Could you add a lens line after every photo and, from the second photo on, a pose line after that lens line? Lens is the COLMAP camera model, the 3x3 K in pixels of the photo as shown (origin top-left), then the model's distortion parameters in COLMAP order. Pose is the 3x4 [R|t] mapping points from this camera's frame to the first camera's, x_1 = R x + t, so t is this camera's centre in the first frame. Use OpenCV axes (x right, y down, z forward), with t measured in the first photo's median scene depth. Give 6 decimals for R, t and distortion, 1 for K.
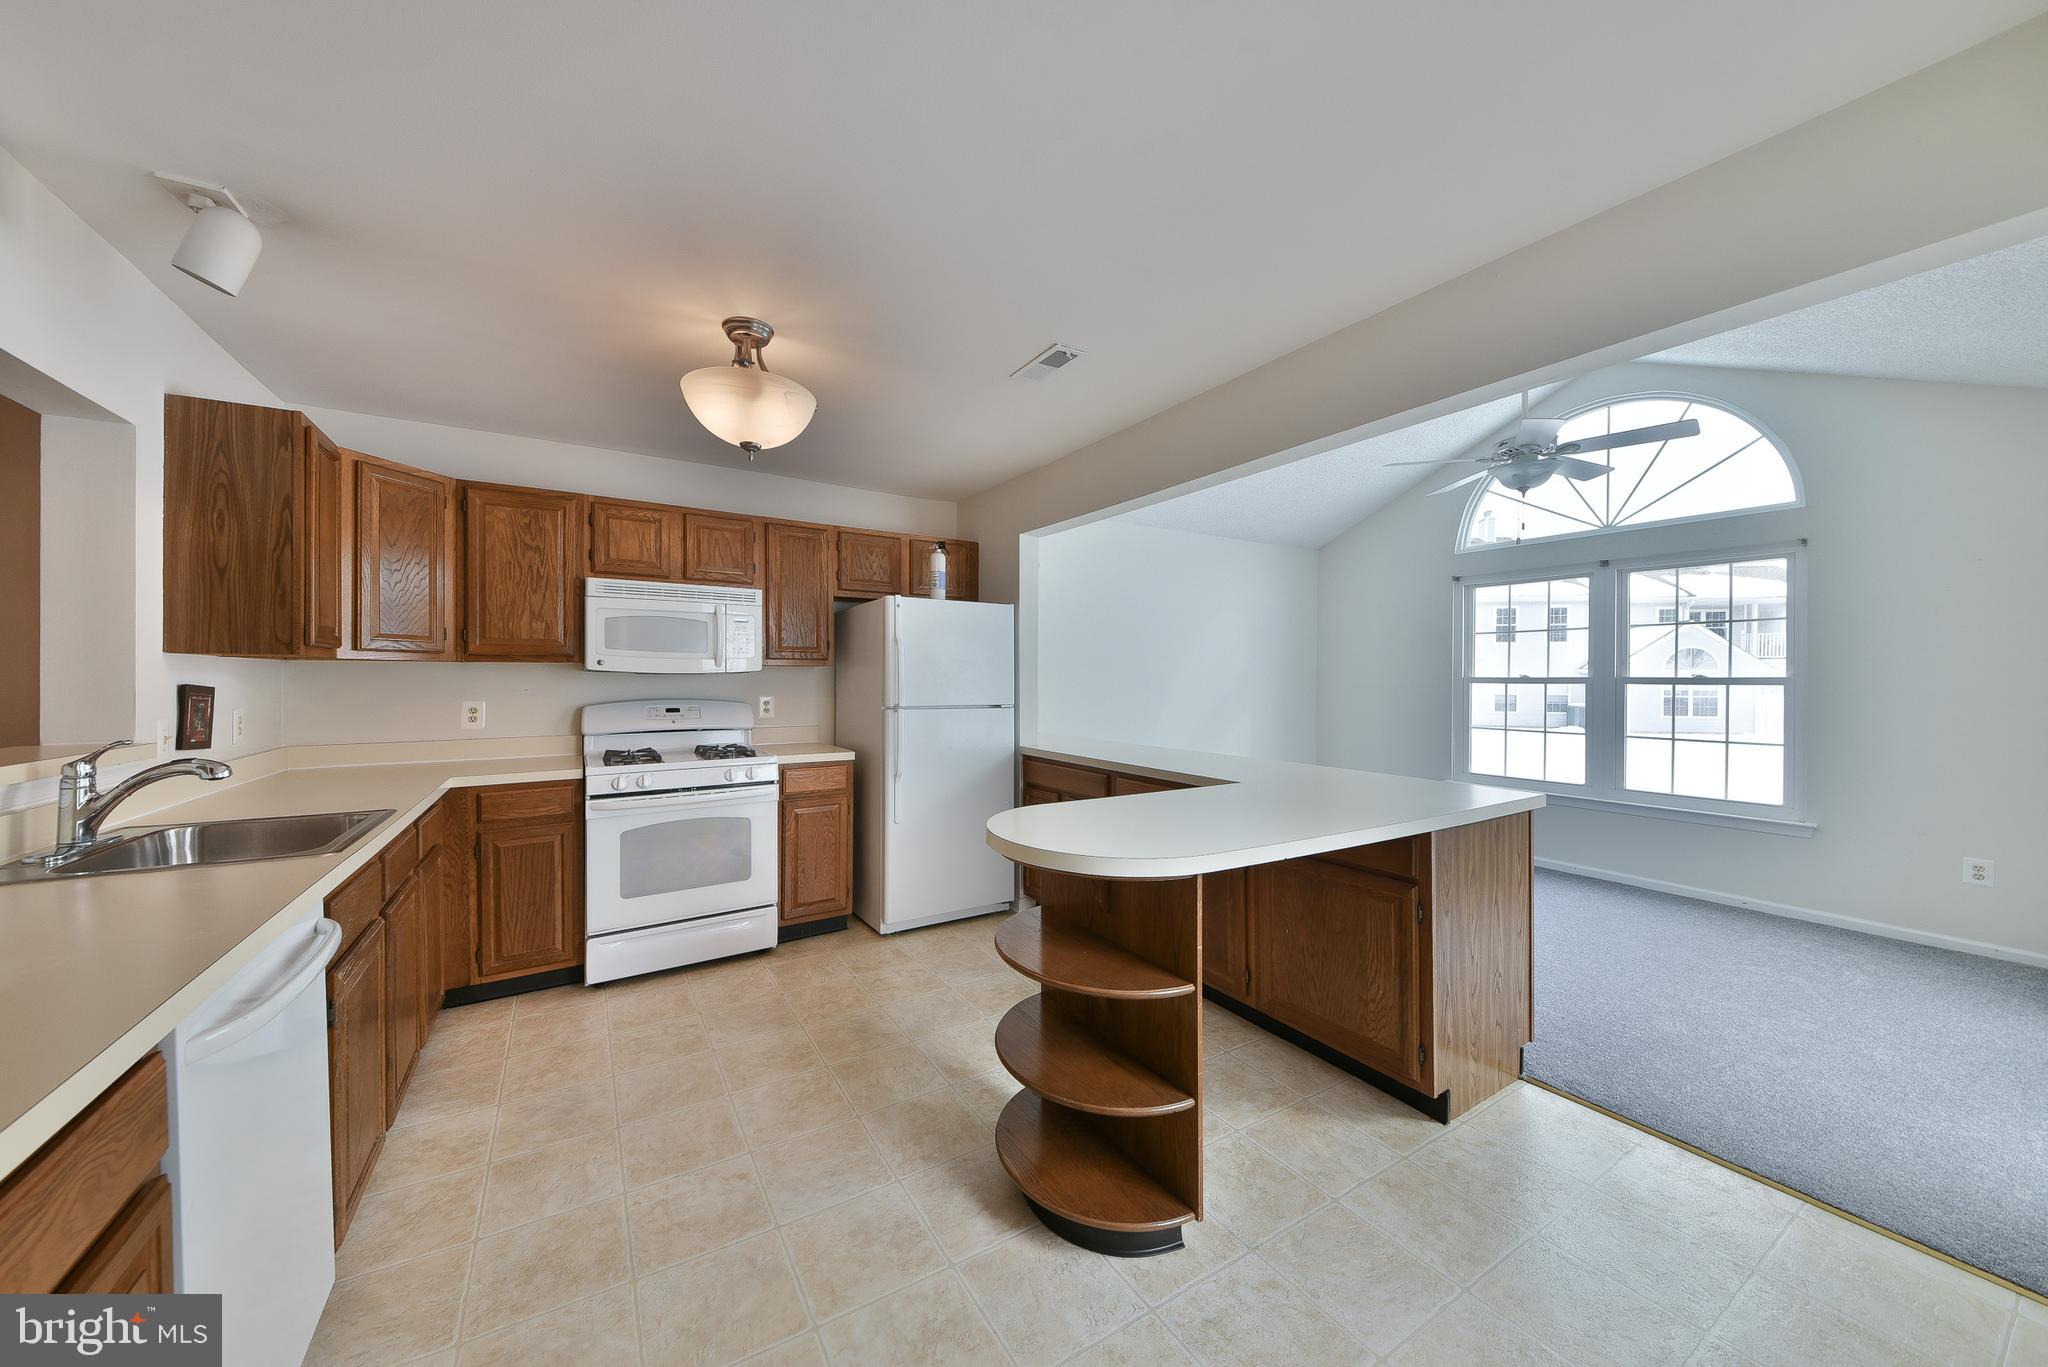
lens RADIAL K [[707.6, 0, 983.9], [0, 707.6, 671.9], [0, 0, 1]] dist [0.005585, -0.001877]
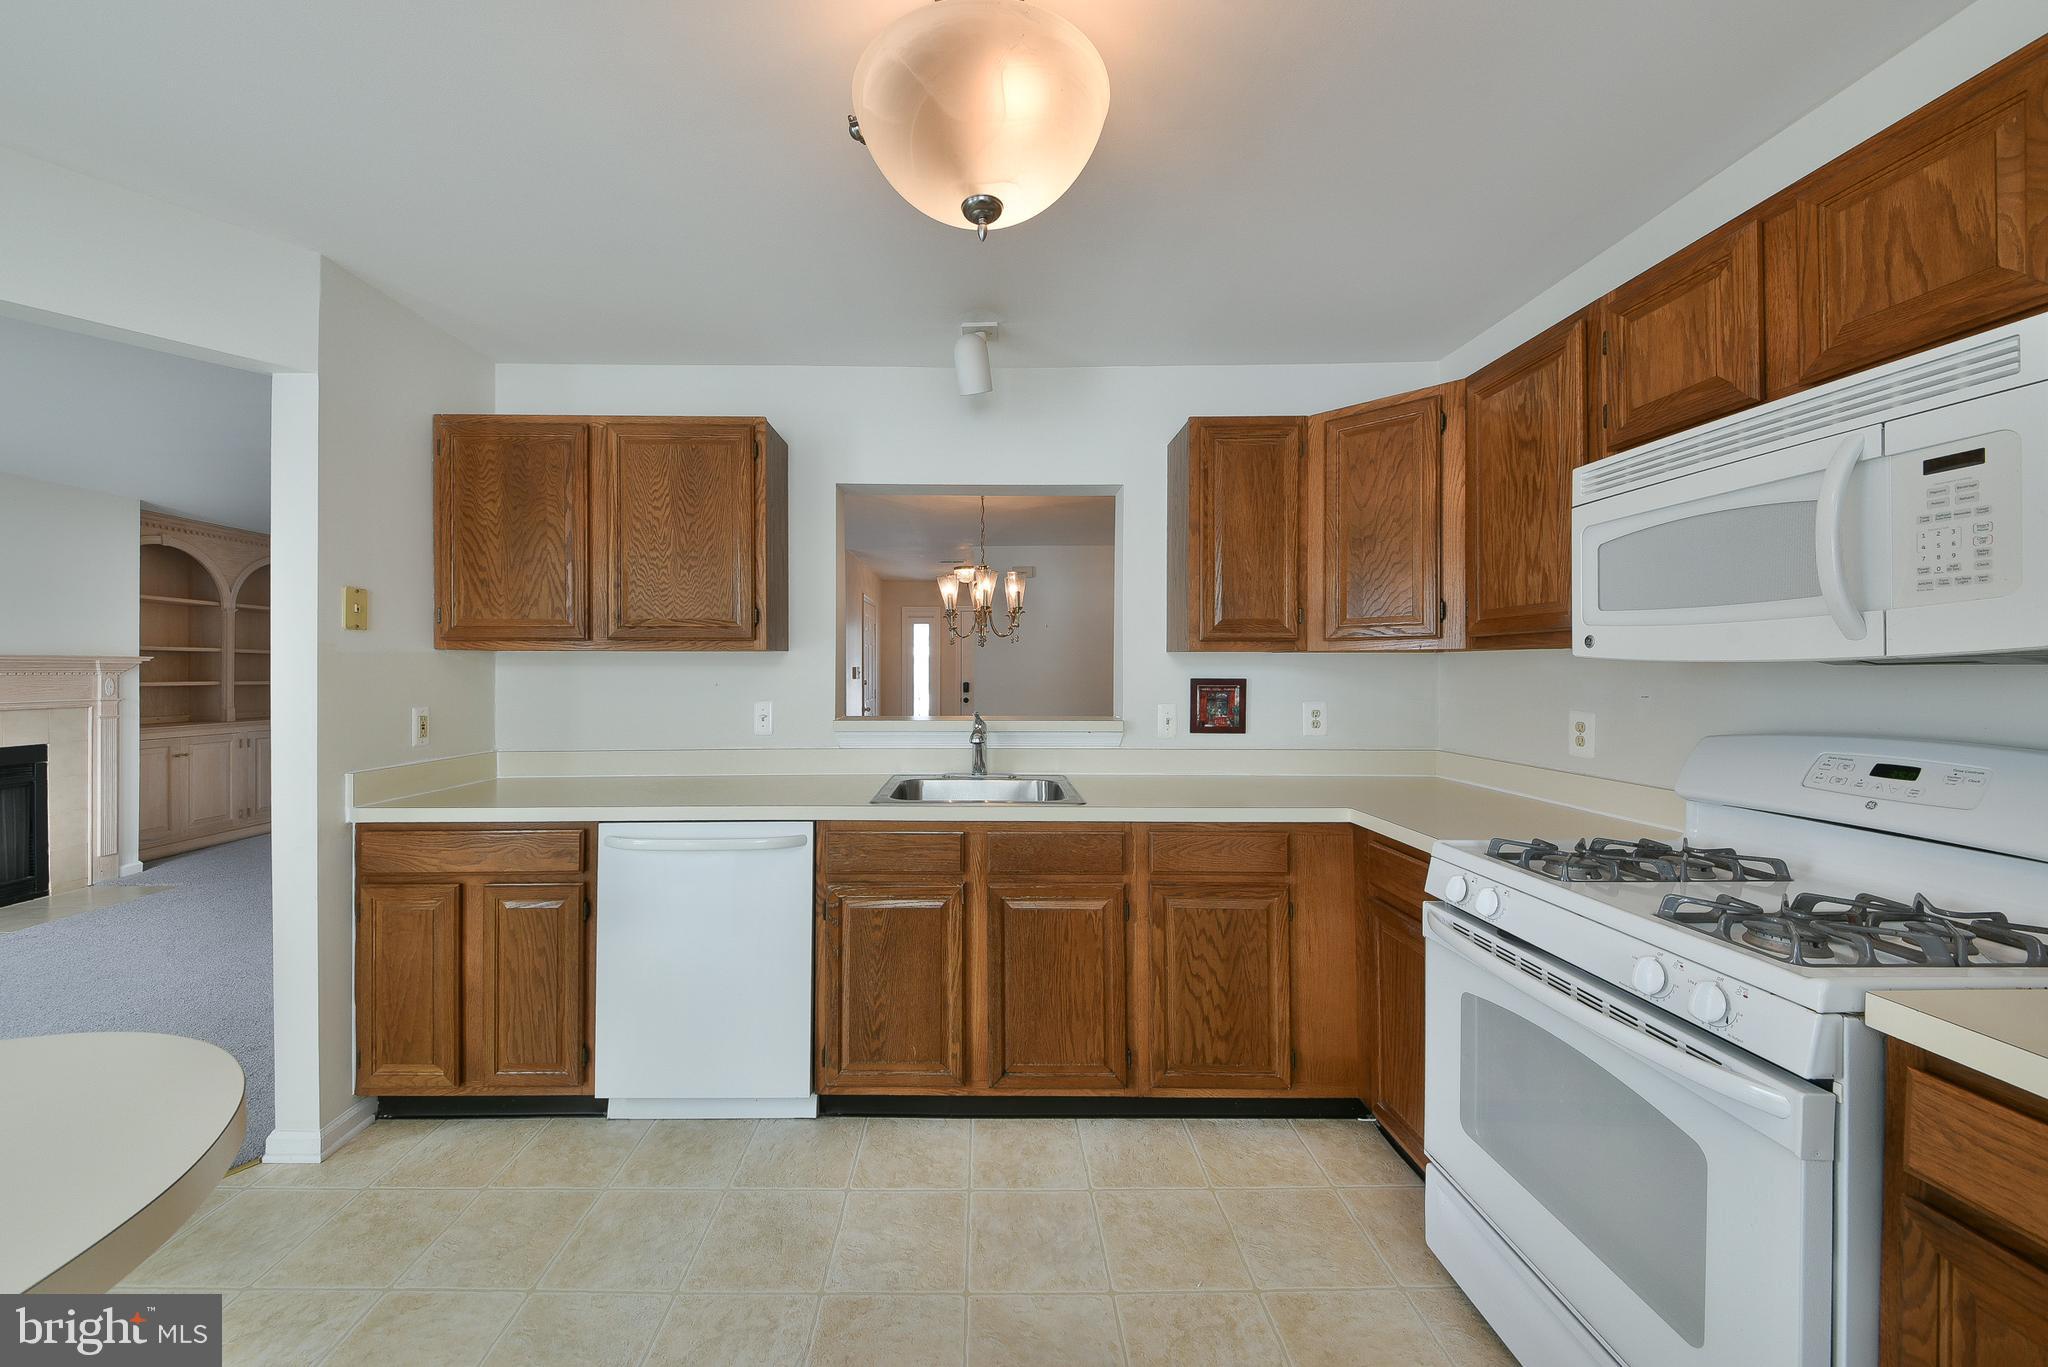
lens RADIAL K [[750.5, 0, 973.1], [0, 750.5, 667.0], [0, 0, 1]] dist [-0.005161, -0.001736]
pose [[-0.493704, -0.006640, -0.869605, 0.098727], [0.005026, 0.999932, -0.010489, 0.007163], [0.869616, -0.009549, -0.493637, 0.913486]]
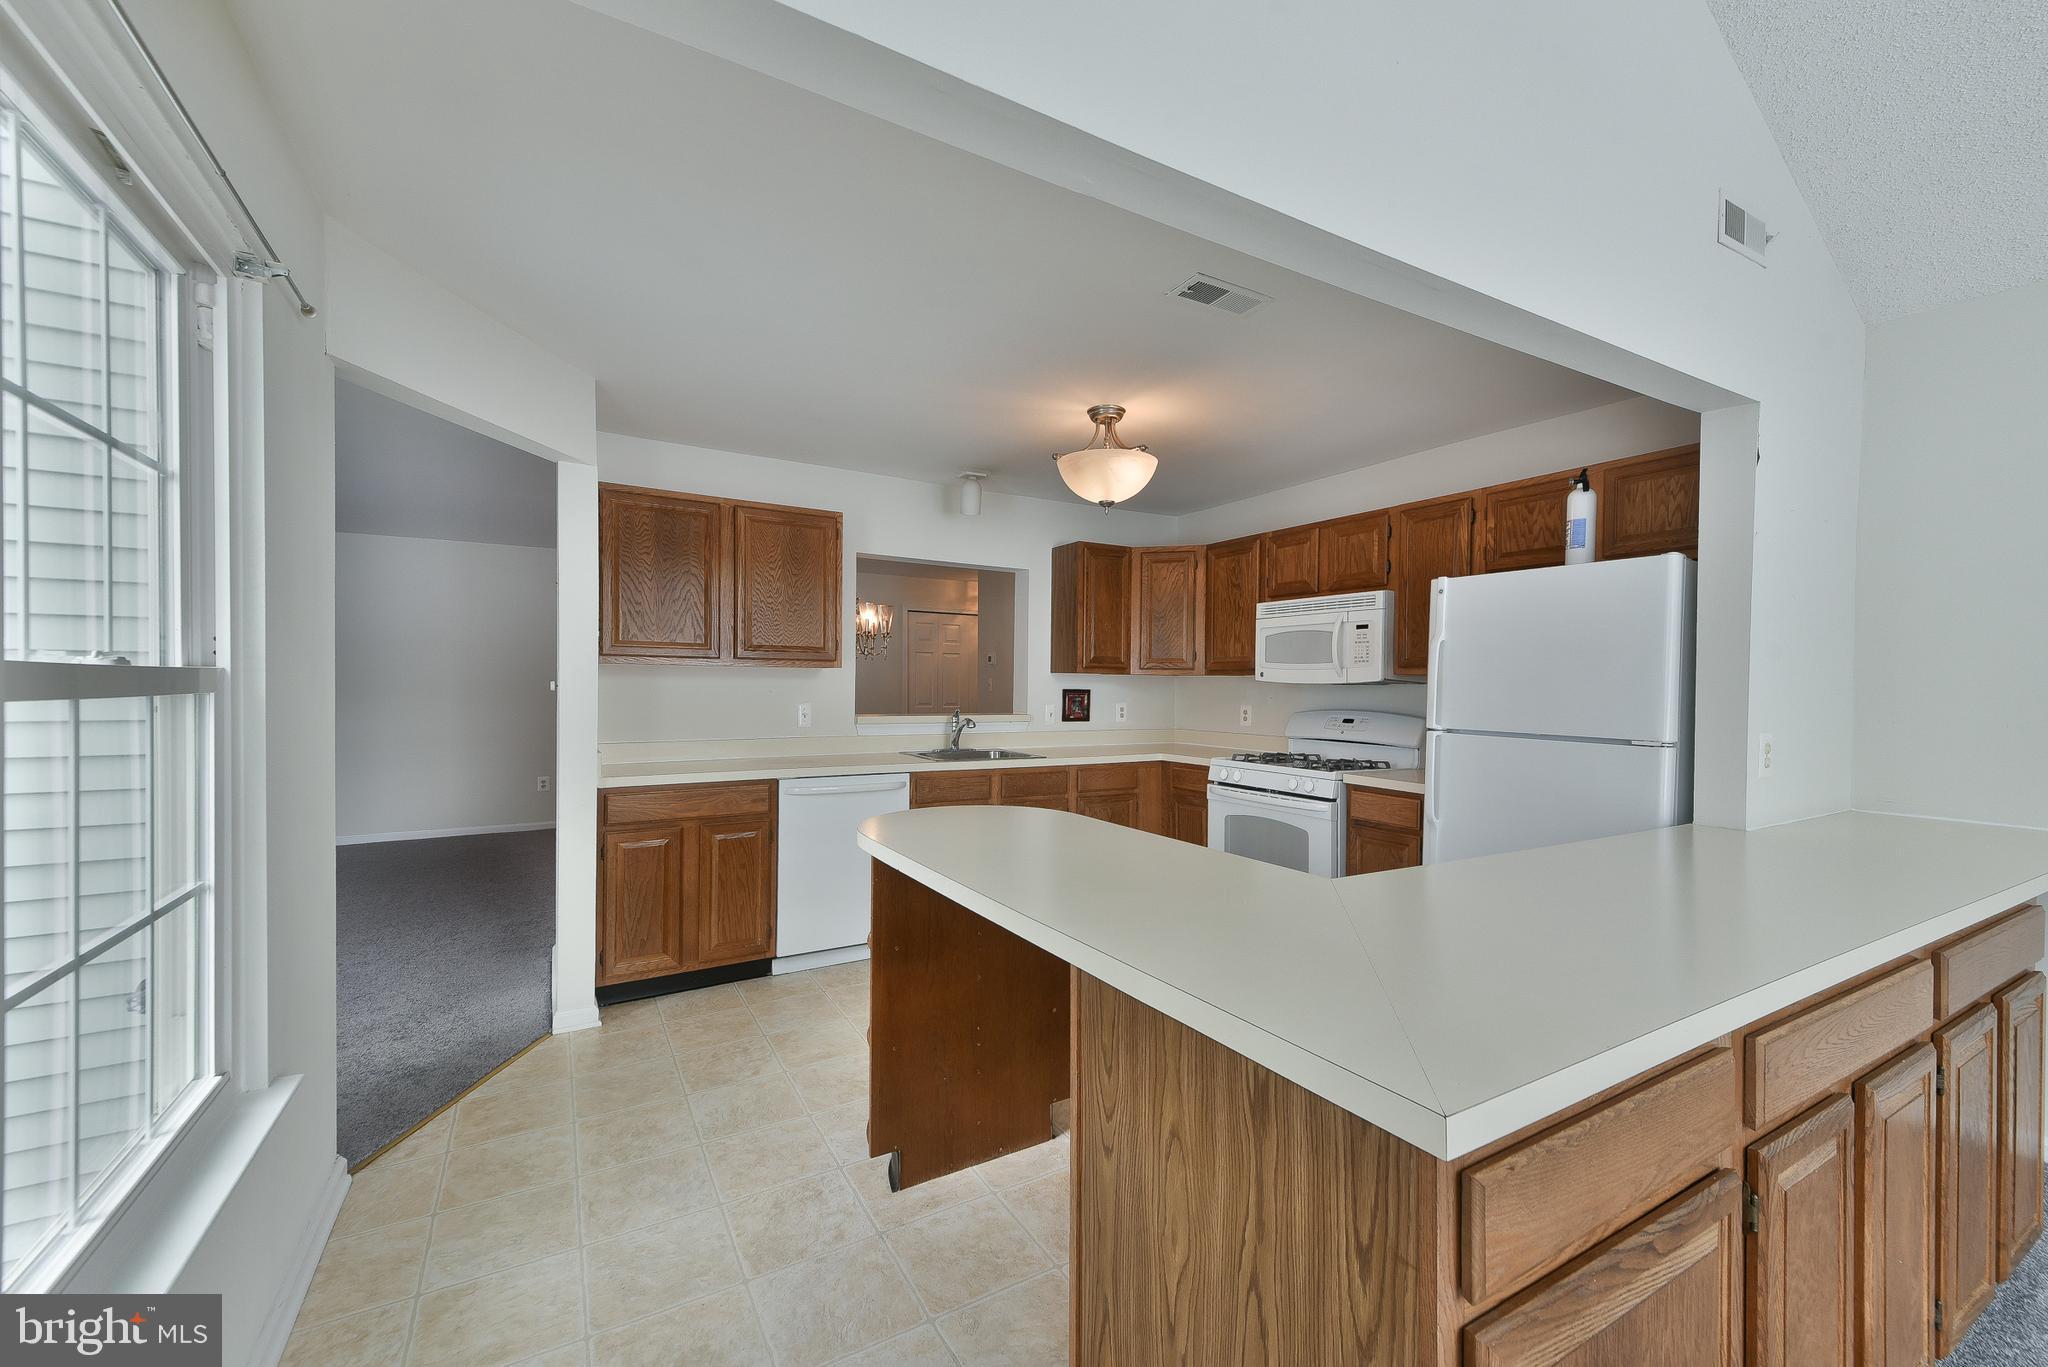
lens RADIAL K [[794.5, 0, 1029.7], [0, 794.5, 691.9], [0, 0, 1]] dist [0.006491, -0.003249]
pose [[0.008944, 0.004926, -0.999948, 0.789865], [-0.003079, 0.999983, 0.004899, 0.010614], [0.999955, 0.003035, 0.008959, 0.621301]]
